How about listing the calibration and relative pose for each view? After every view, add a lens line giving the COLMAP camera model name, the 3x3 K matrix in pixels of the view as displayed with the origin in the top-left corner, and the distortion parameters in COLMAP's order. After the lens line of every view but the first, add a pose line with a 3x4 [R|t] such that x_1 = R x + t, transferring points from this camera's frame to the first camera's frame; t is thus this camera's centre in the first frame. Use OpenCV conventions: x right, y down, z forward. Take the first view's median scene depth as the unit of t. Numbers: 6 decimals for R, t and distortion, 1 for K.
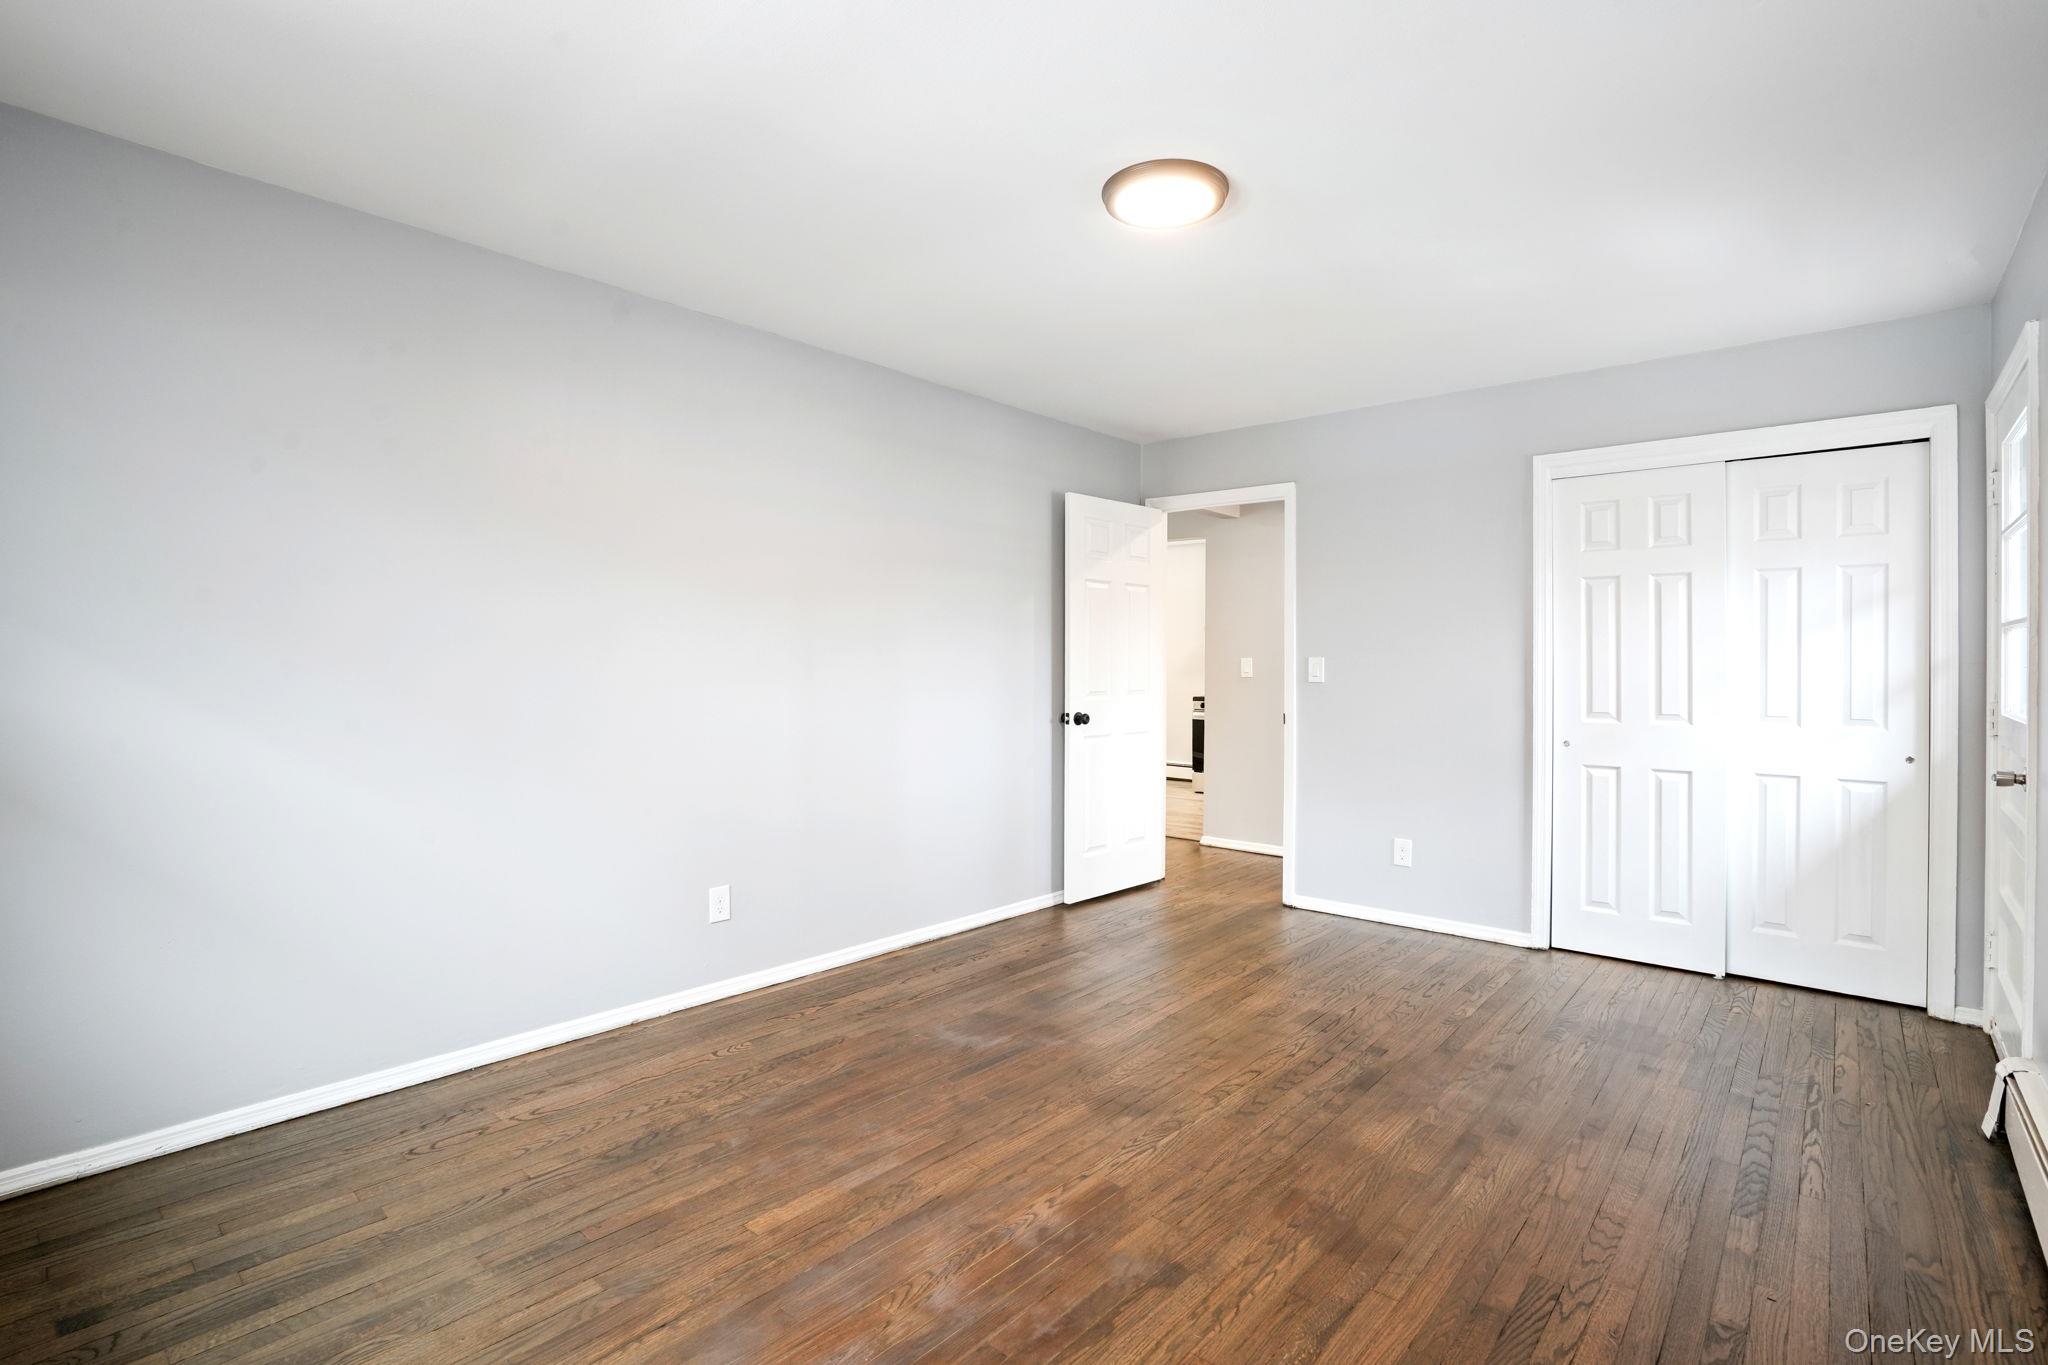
lens RADIAL K [[948.2, 0, 1014.8], [0, 948.2, 676.4], [0, 0, 1]] dist [-0.061961, 0.025908]
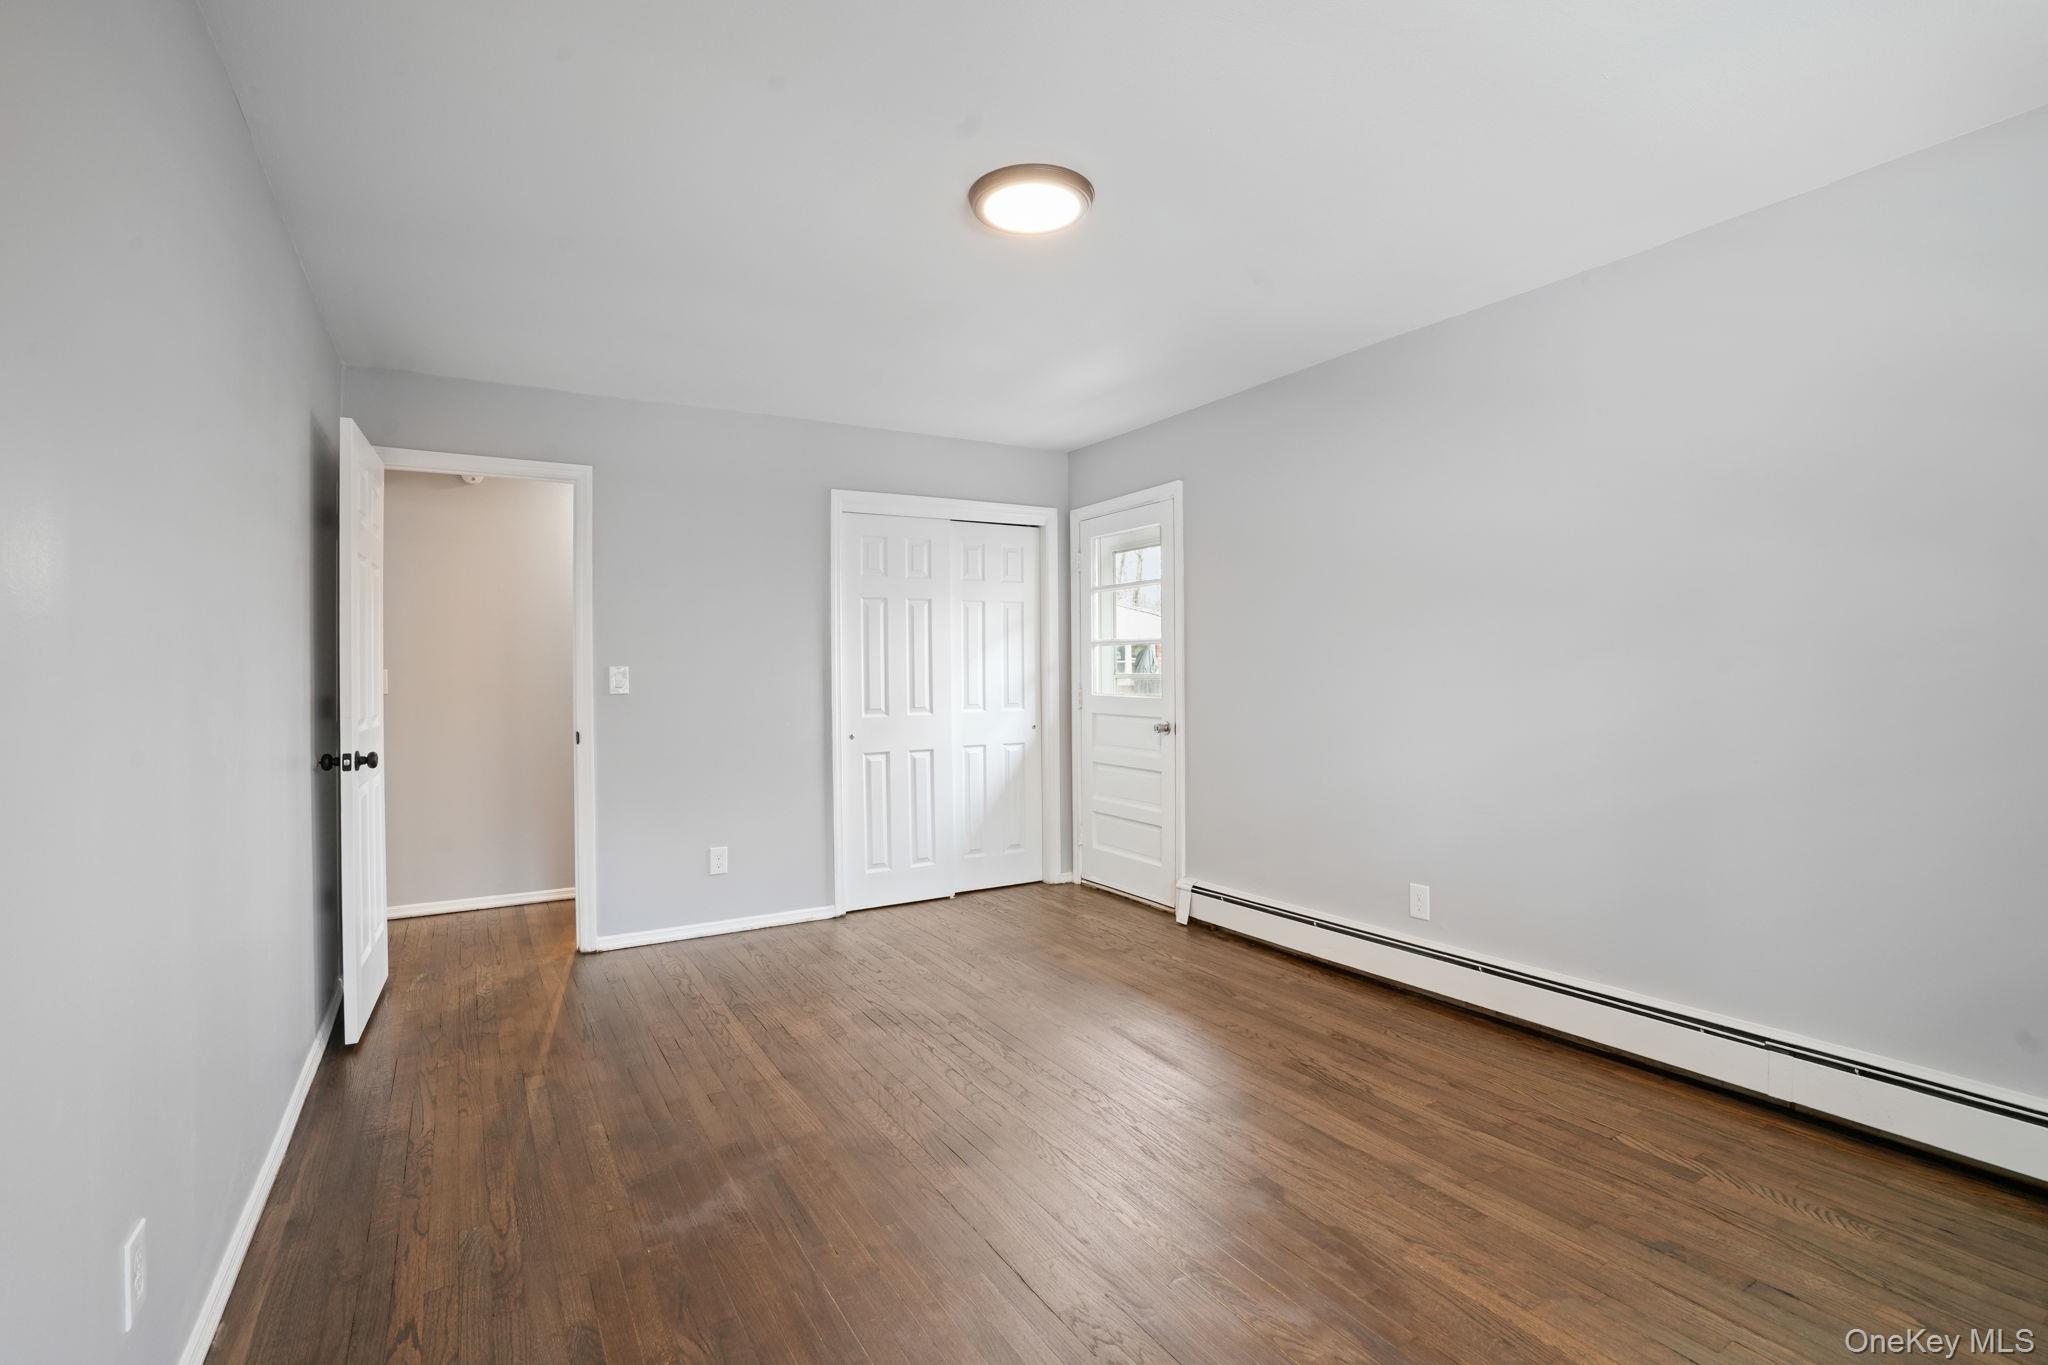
lens RADIAL K [[948.2, 0, 1014.8], [0, 948.2, 676.4], [0, 0, 1]] dist [-0.061961, 0.025908]
pose [[0.304630, -0.015680, 0.952342, -0.570789], [0.025138, 0.999649, 0.008418, -0.011022], [-0.952139, 0.021376, 0.304917, 0.508259]]
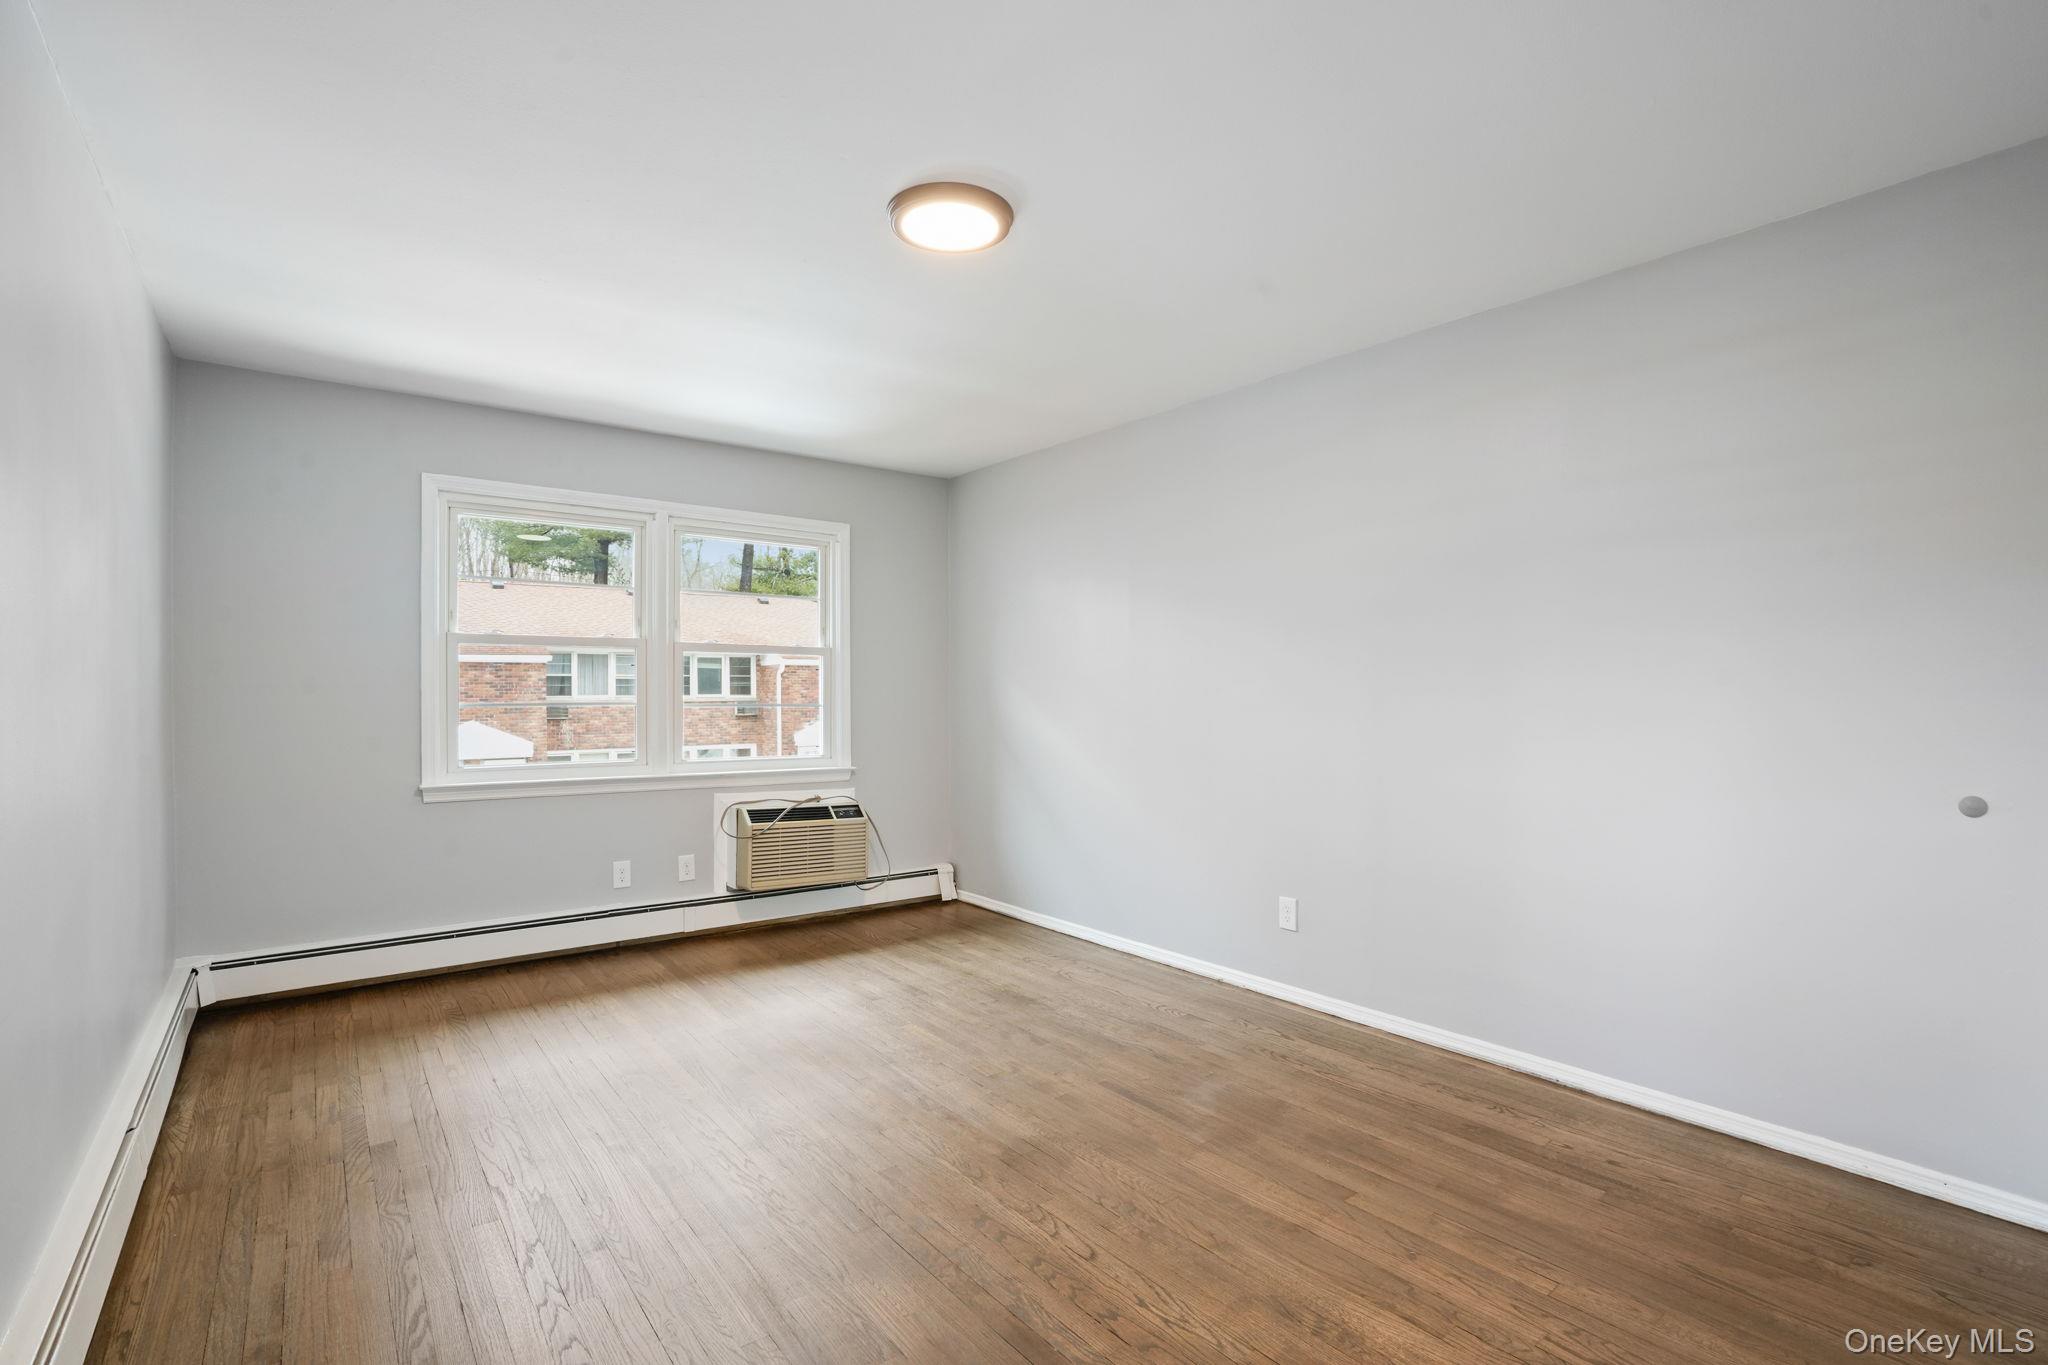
lens RADIAL K [[937.7, 0, 1035.3], [0, 937.7, 680.3], [0, 0, 1]] dist [-0.058339, 0.025120]
pose [[-0.171504, -0.018848, -0.985003, 0.809262], [-0.009298, 0.999803, -0.017513, -0.007401], [0.985140, 0.006155, -0.171646, 0.895621]]
